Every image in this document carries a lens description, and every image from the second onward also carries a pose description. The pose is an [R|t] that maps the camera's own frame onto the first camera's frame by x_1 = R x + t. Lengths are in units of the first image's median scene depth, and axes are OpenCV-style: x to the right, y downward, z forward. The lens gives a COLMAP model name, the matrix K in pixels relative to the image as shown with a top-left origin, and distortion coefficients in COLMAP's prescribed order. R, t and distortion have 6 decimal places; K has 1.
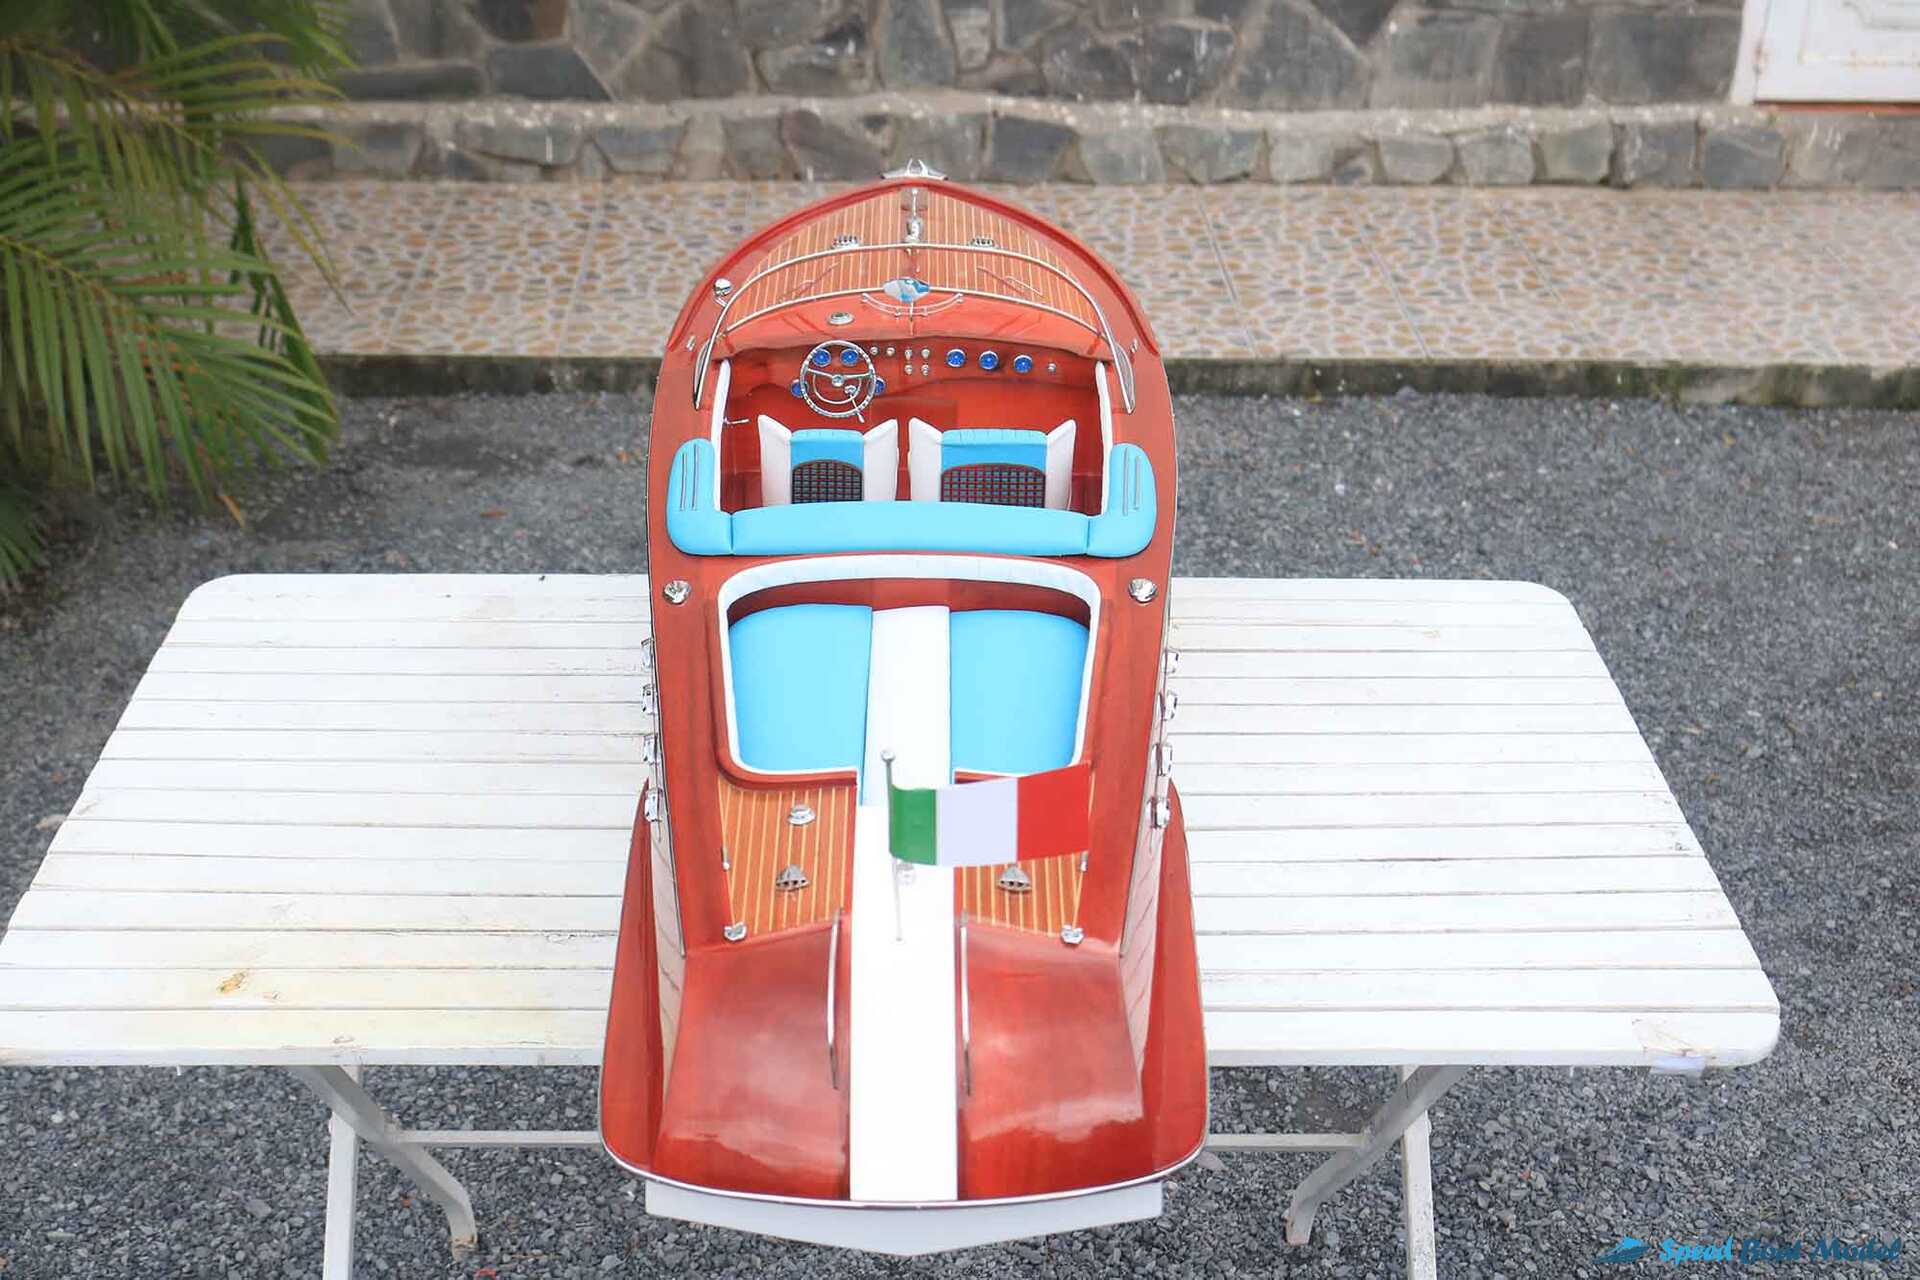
lens RADIAL K [[2812.6, 0, 960.0], [0, 2812.6, 640.0], [0, 0, 1]] dist [-0.038956, 0.043478]
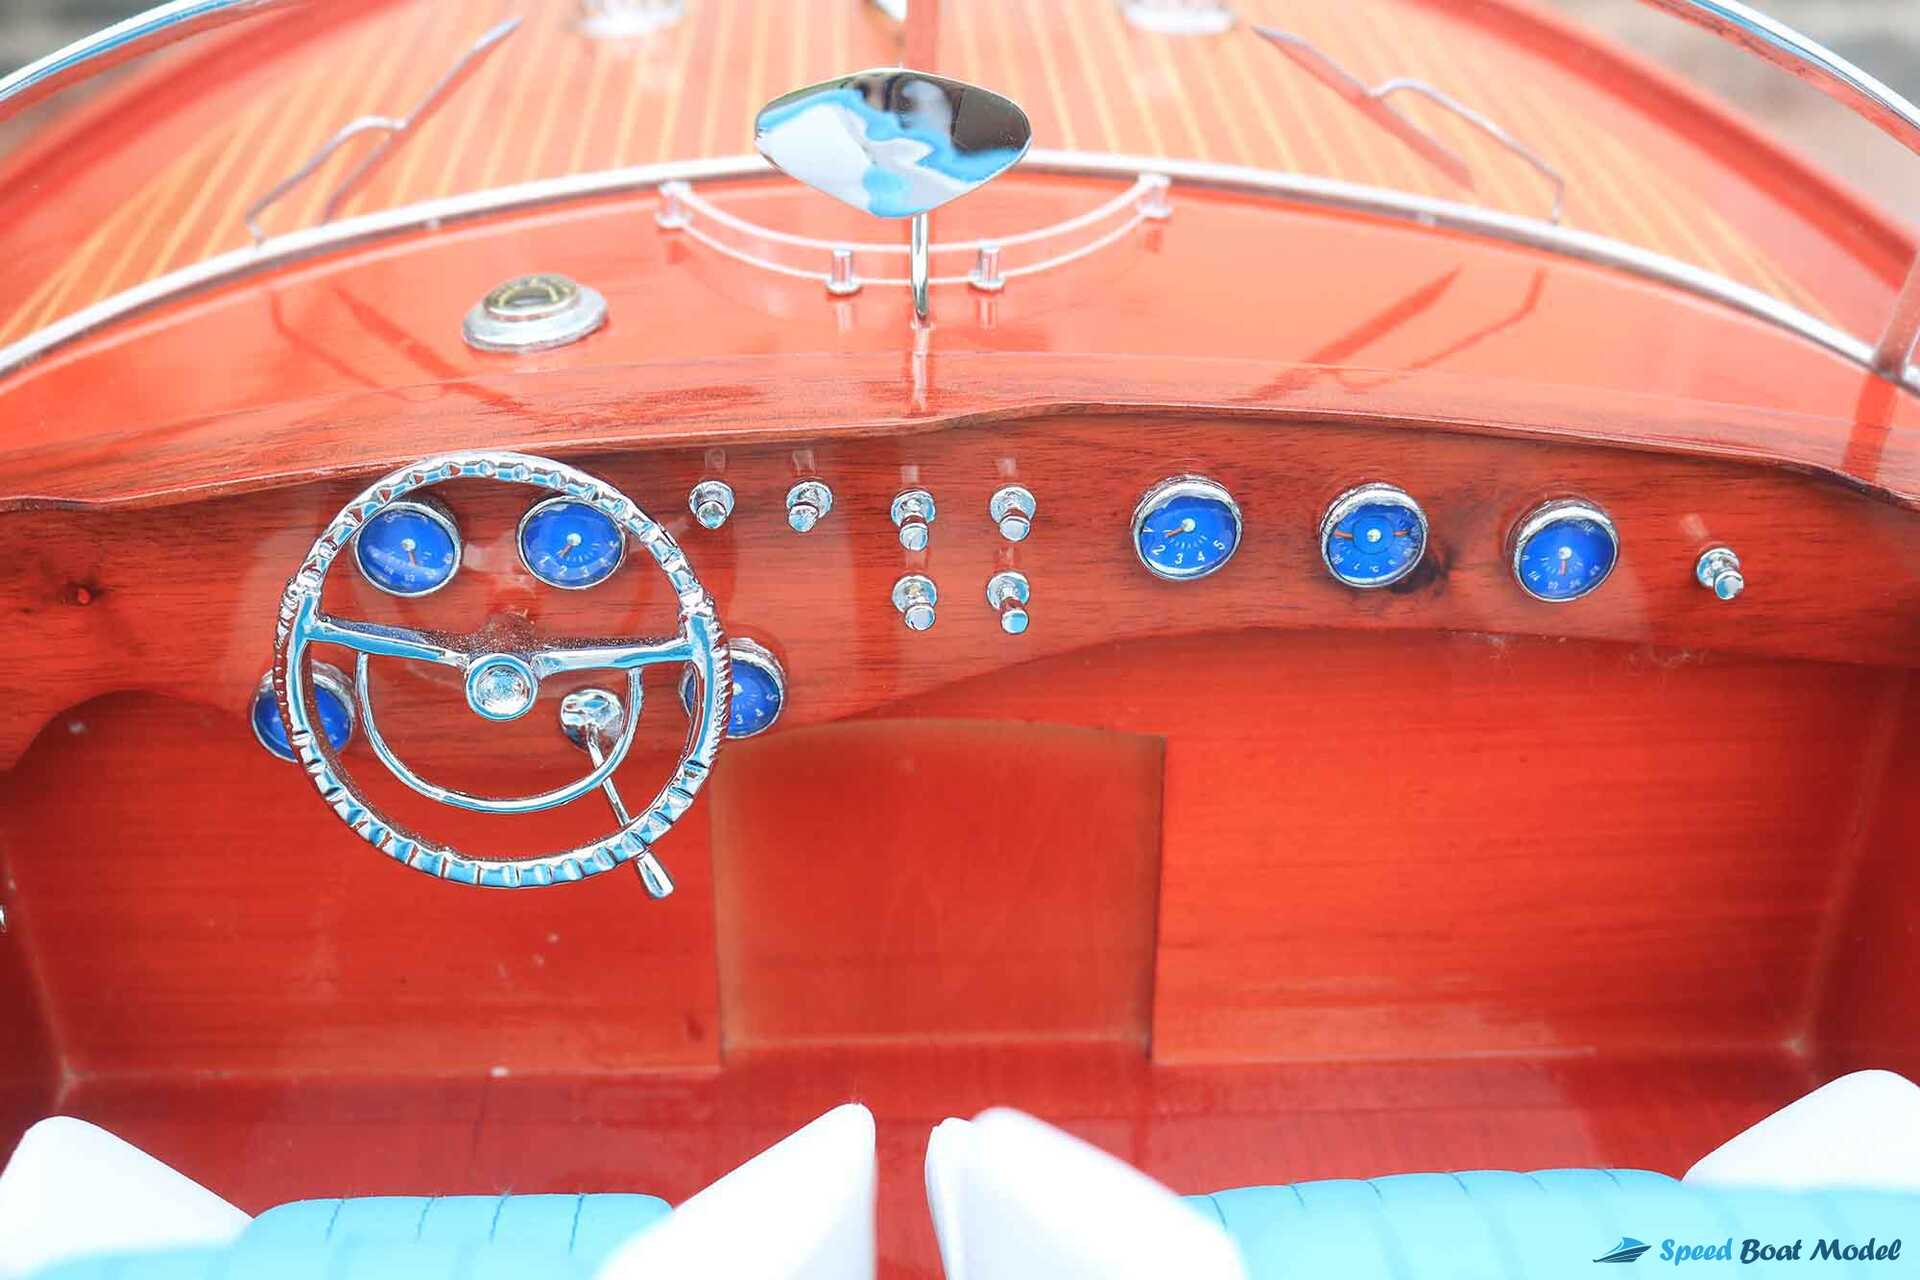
lens RADIAL K [[2645.2, 0, 960.0], [0, 2645.2, 640.0], [0, 0, 1]] dist [-0.097276, 0.000009]
pose [[0.999514, -0.023009, 0.021040, -0.007965], [0.022631, 0.999581, 0.018023, -0.040474], [-0.021446, -0.017538, 0.999616, 0.350129]]
